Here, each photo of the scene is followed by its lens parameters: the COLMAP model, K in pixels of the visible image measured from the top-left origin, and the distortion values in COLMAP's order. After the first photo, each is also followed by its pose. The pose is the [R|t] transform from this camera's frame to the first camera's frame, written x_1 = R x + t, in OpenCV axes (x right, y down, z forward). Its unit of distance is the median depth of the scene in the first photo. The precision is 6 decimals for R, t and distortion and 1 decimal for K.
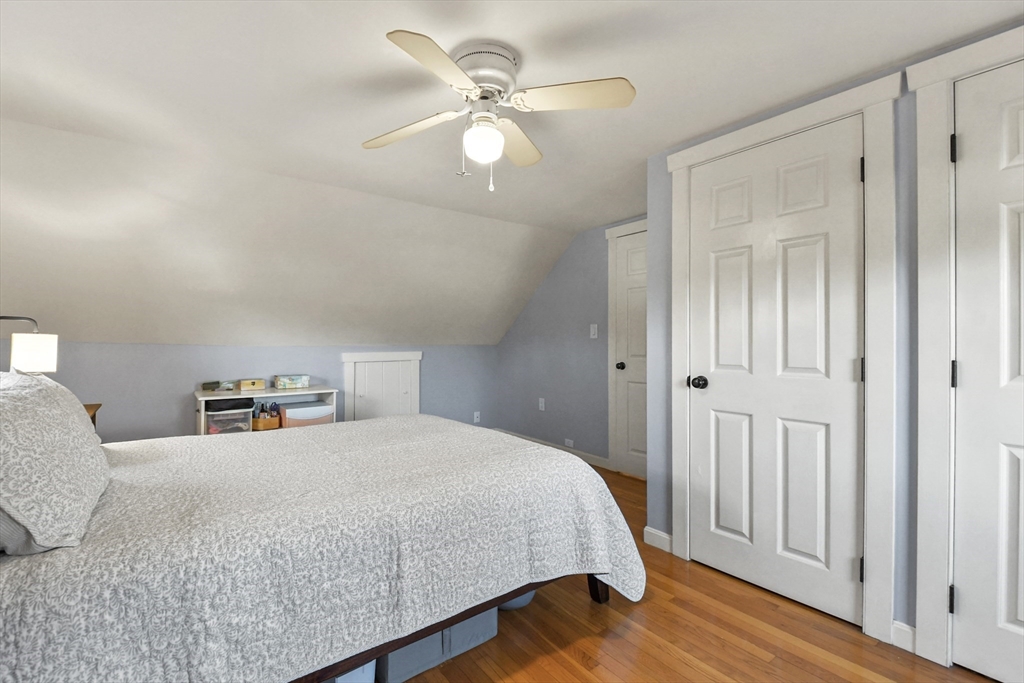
lens RADIAL K [[443.4, 0, 508.3], [0, 443.4, 337.5], [0, 0, 1]] dist [0.009660, -0.011824]
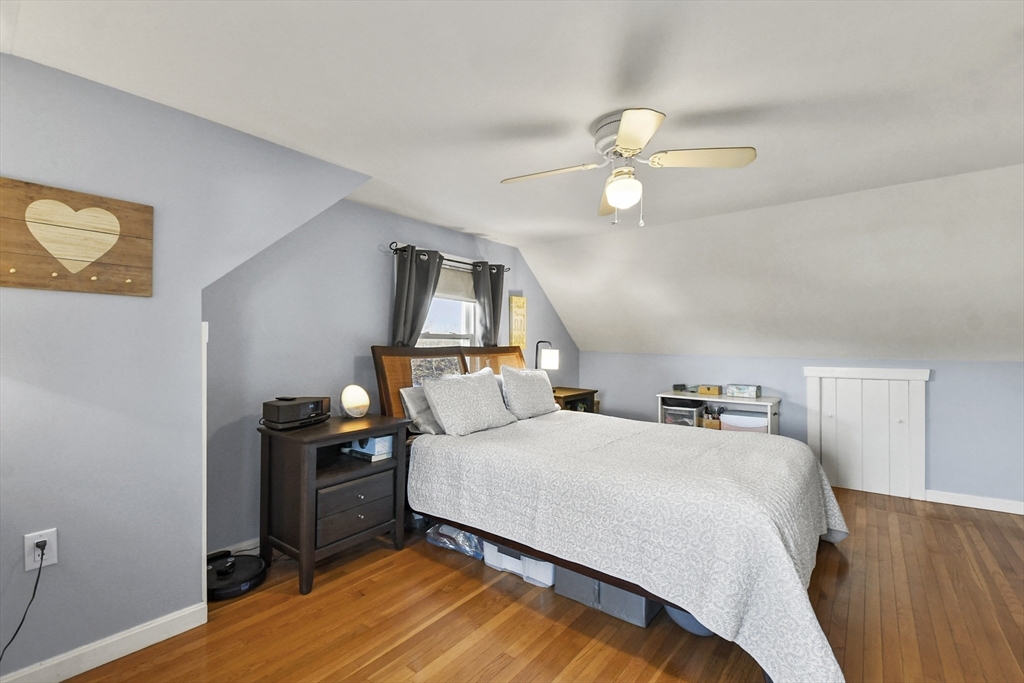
lens RADIAL K [[443.4, 0, 509.1], [0, 443.4, 342.2], [0, 0, 1]] dist [0.009660, -0.011824]
pose [[0.253882, -0.009495, -0.967189, 0.498152], [0.004873, 0.999952, -0.008538, -0.015670], [0.967223, -0.002546, 0.253916, 0.204496]]
